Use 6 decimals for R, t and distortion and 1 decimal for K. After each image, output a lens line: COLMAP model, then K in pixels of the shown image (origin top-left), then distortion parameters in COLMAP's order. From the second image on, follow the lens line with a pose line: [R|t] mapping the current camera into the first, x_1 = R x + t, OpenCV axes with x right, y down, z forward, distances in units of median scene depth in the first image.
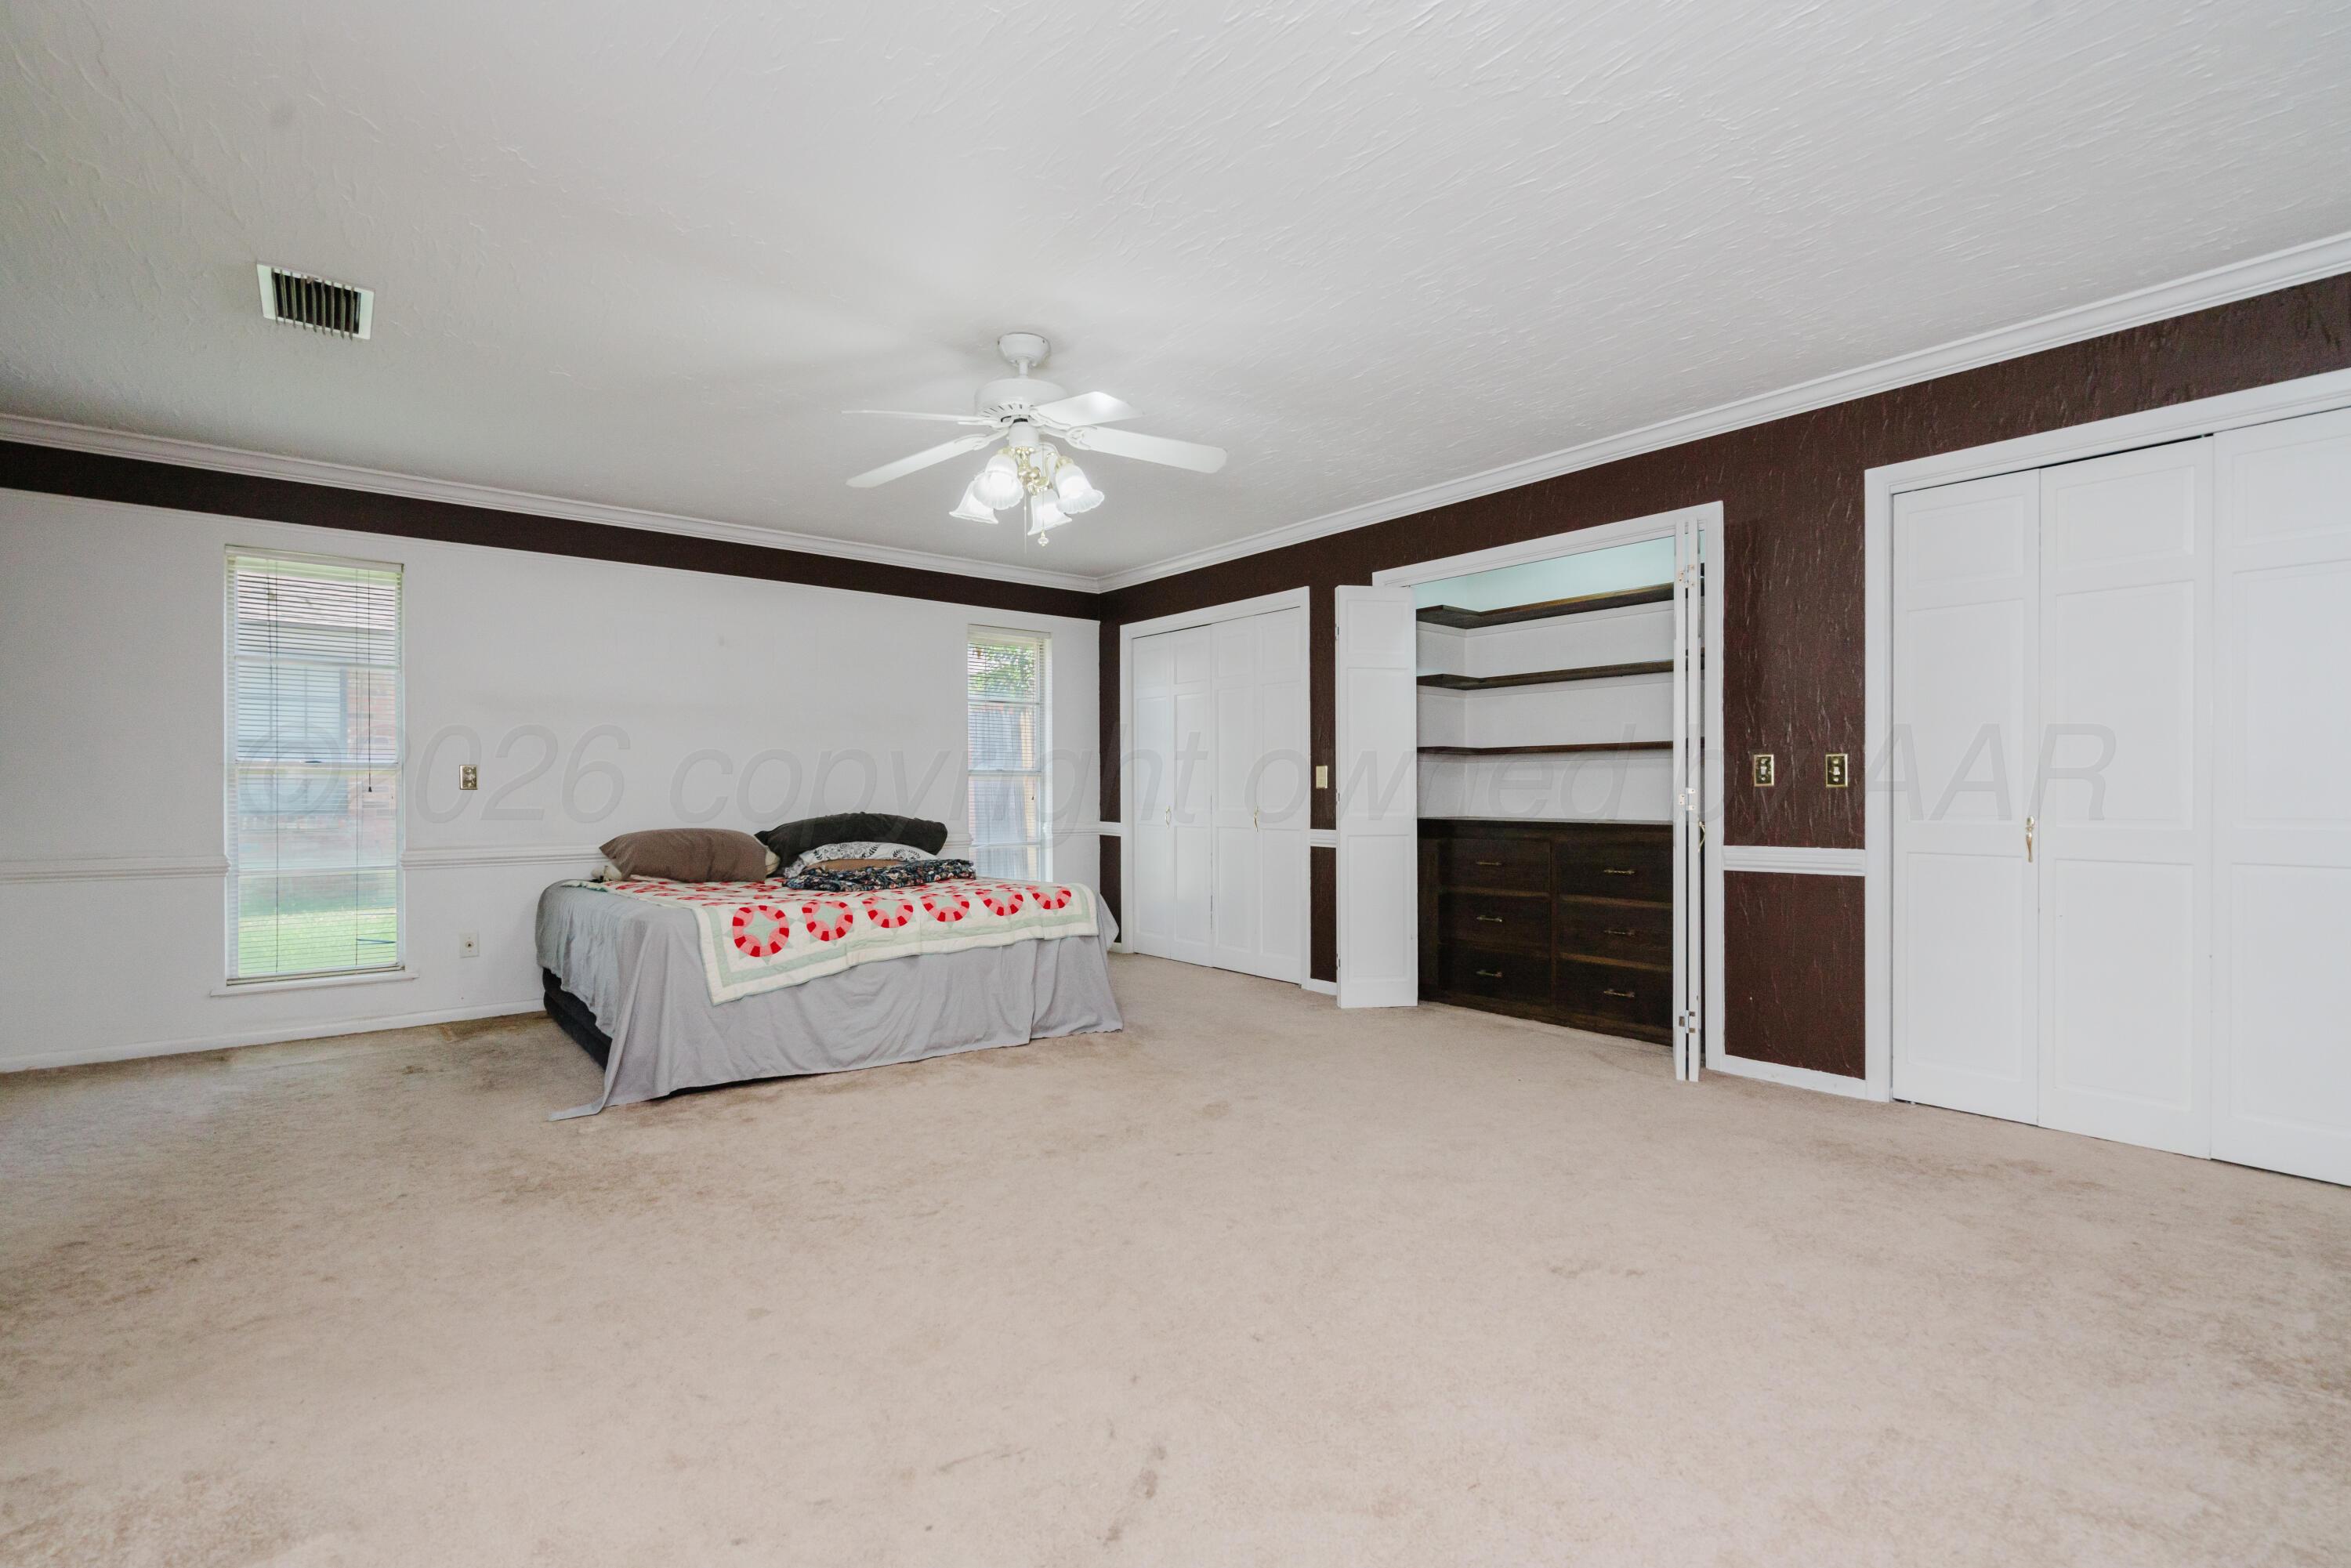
lens RADIAL K [[1070.2, 0, 1172.8], [0, 1070.2, 790.9], [0, 0, 1]] dist [-0.004637, 0.001693]
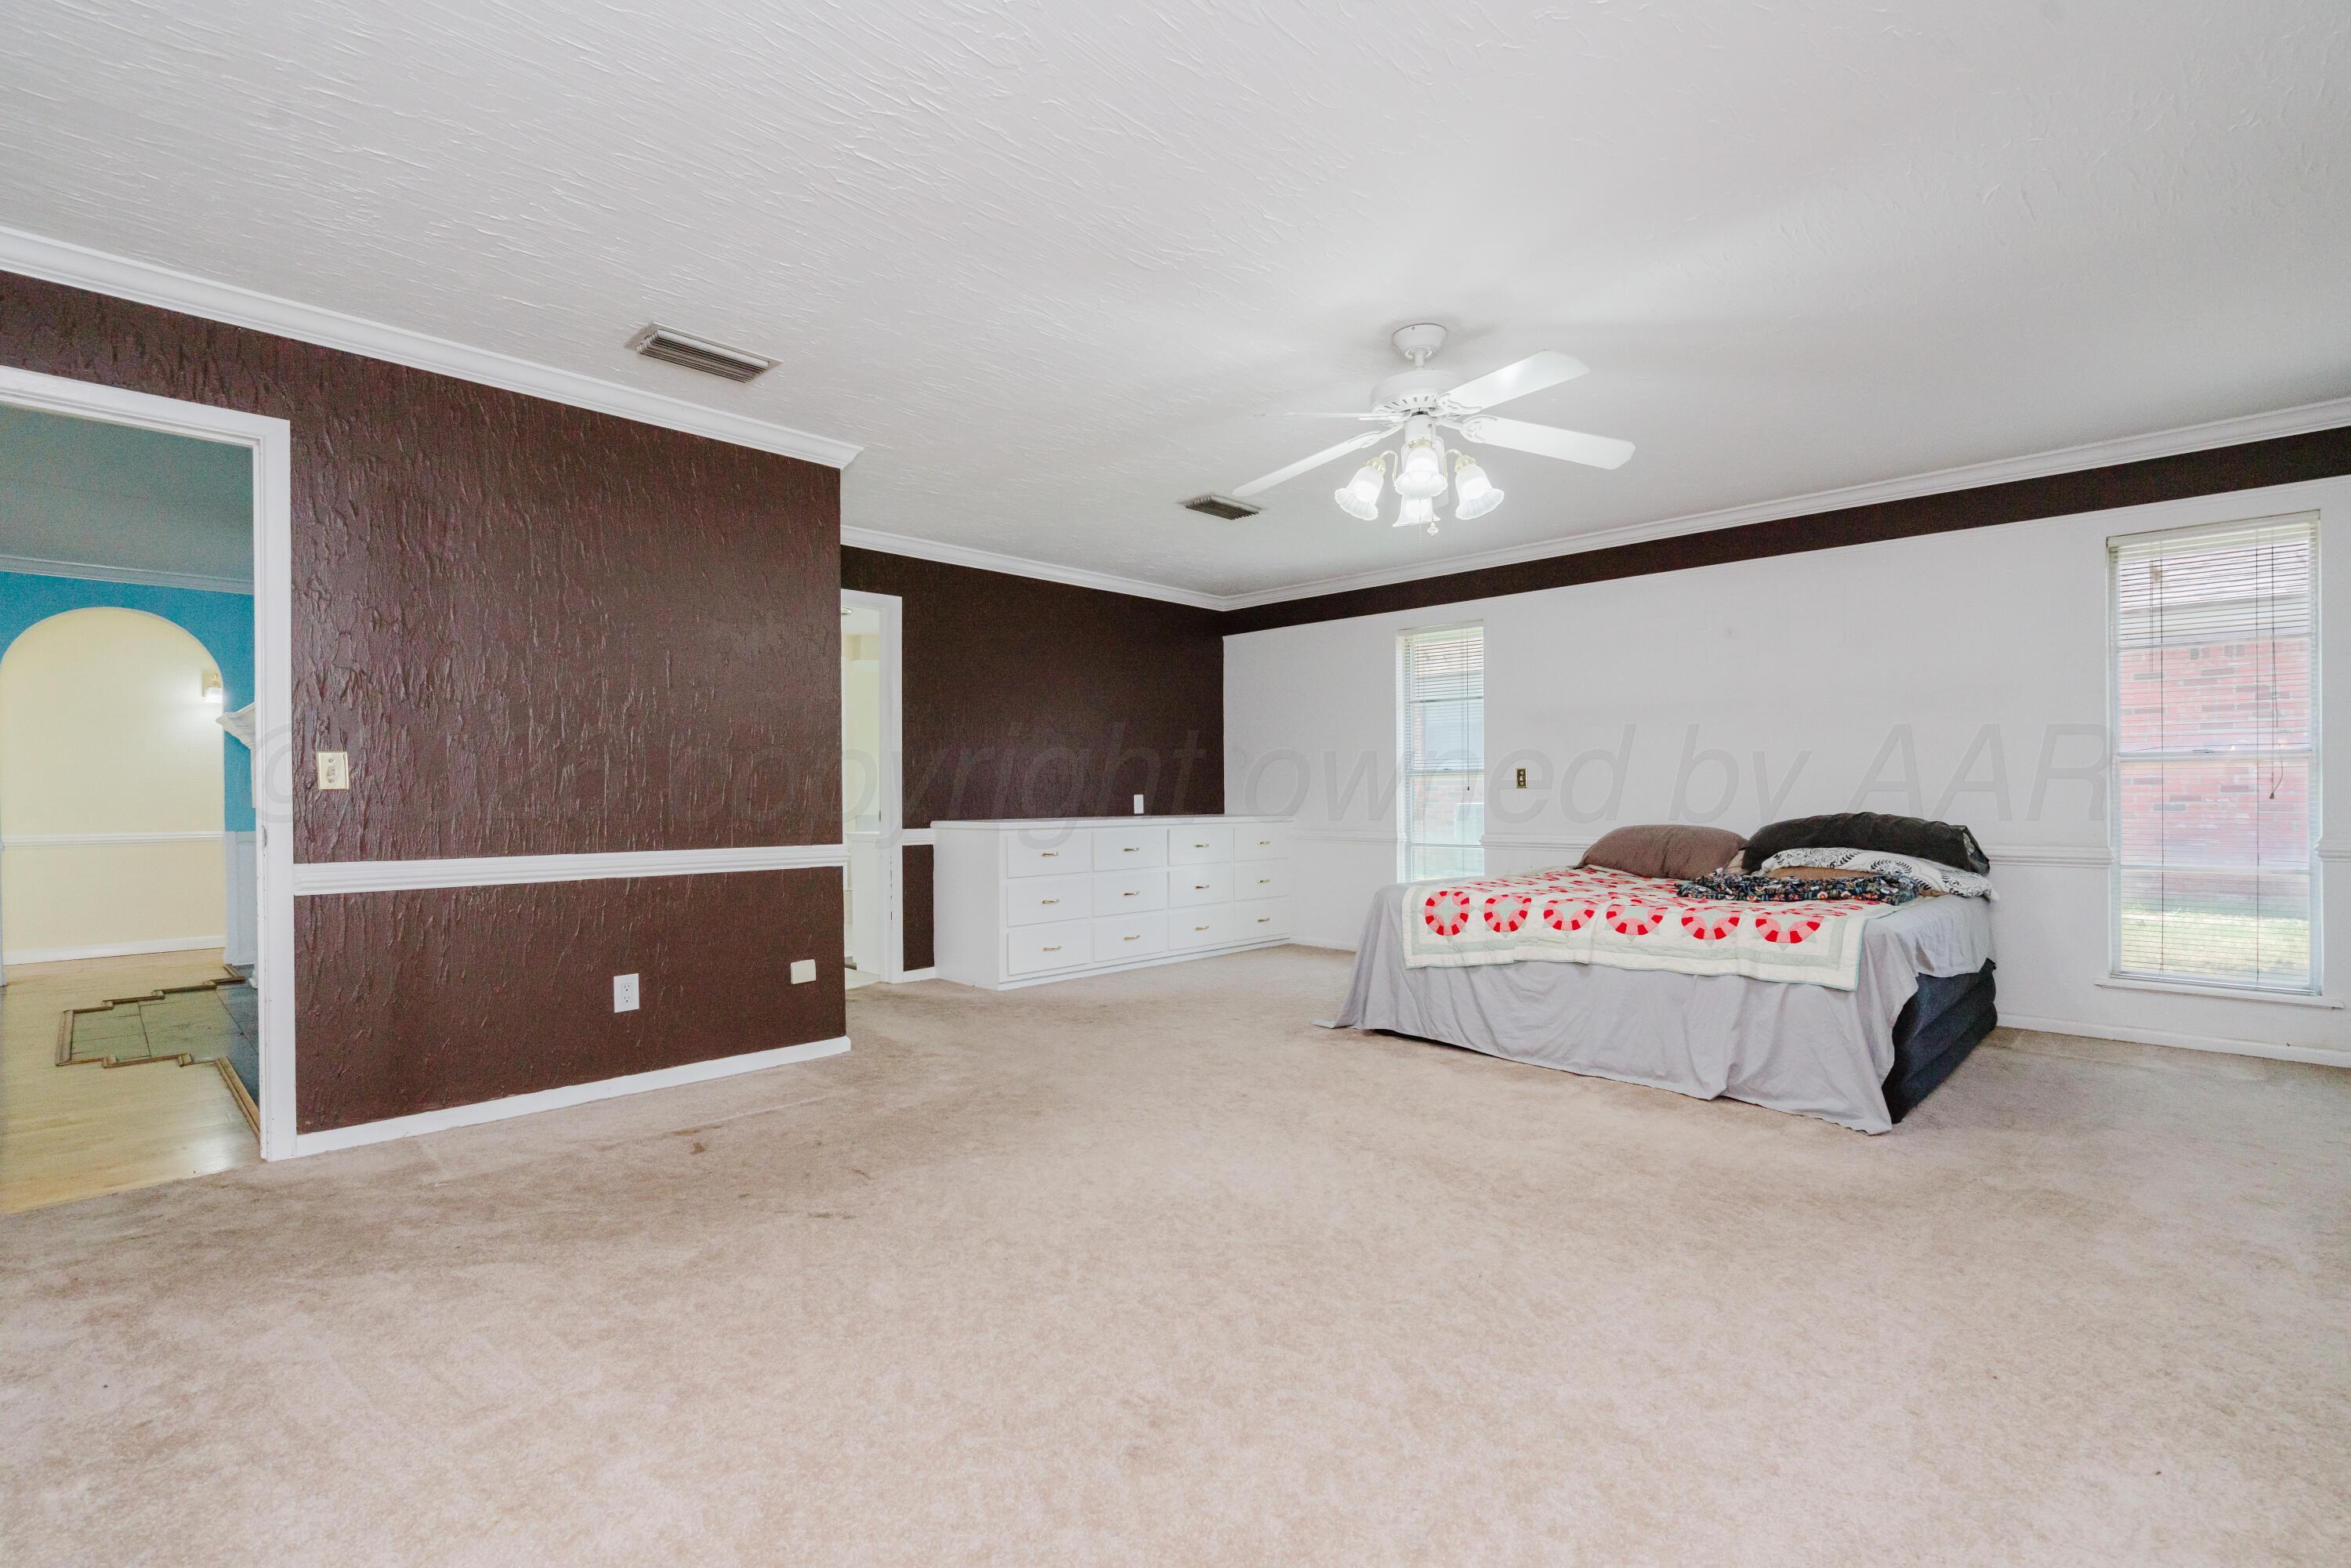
lens RADIAL K [[1070.2, 0, 1173.2], [0, 1070.2, 789.5], [0, 0, 1]] dist [-0.004637, 0.001693]
pose [[0.125792, -0.001079, -0.992056, 0.651574], [0.007558, 0.999971, -0.000129, -0.002340], [0.992028, -0.007482, 0.125797, 0.524138]]
